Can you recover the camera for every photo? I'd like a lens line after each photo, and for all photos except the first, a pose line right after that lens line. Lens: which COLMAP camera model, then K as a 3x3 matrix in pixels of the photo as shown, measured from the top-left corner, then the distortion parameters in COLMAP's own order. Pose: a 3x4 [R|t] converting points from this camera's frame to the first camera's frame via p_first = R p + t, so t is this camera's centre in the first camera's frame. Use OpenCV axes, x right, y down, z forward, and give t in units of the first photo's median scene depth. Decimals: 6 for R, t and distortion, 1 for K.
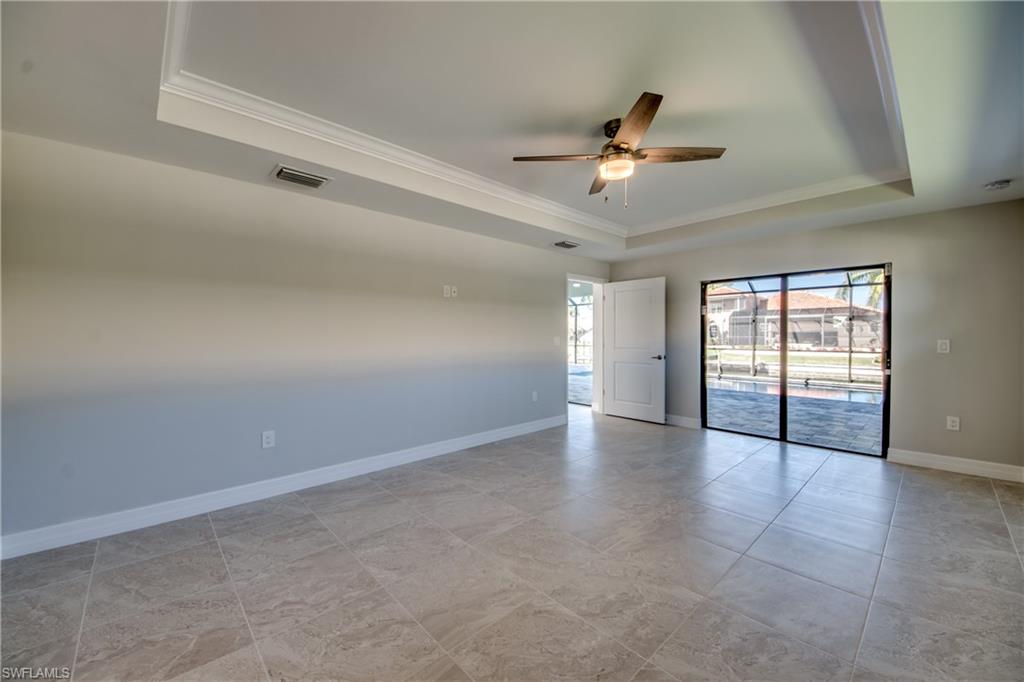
lens RADIAL K [[390.6, 0, 512.0], [0, 390.6, 341.0], [0, 0, 1]] dist [0.050195, -0.031605]
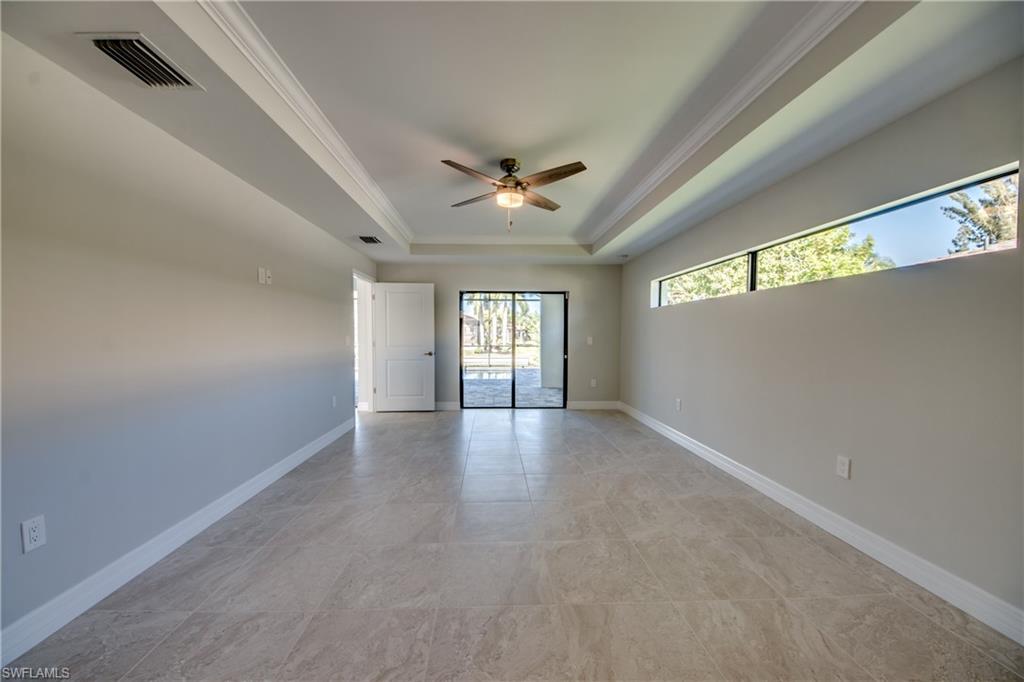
lens RADIAL K [[380.9, 0, 505.2], [0, 380.9, 349.3], [0, 0, 1]] dist [0.041177, -0.028243]
pose [[0.644969, -0.028186, 0.763689, -0.438598], [0.009082, 0.999532, 0.029221, -0.001843], [-0.764155, -0.011911, 0.644923, 0.154401]]
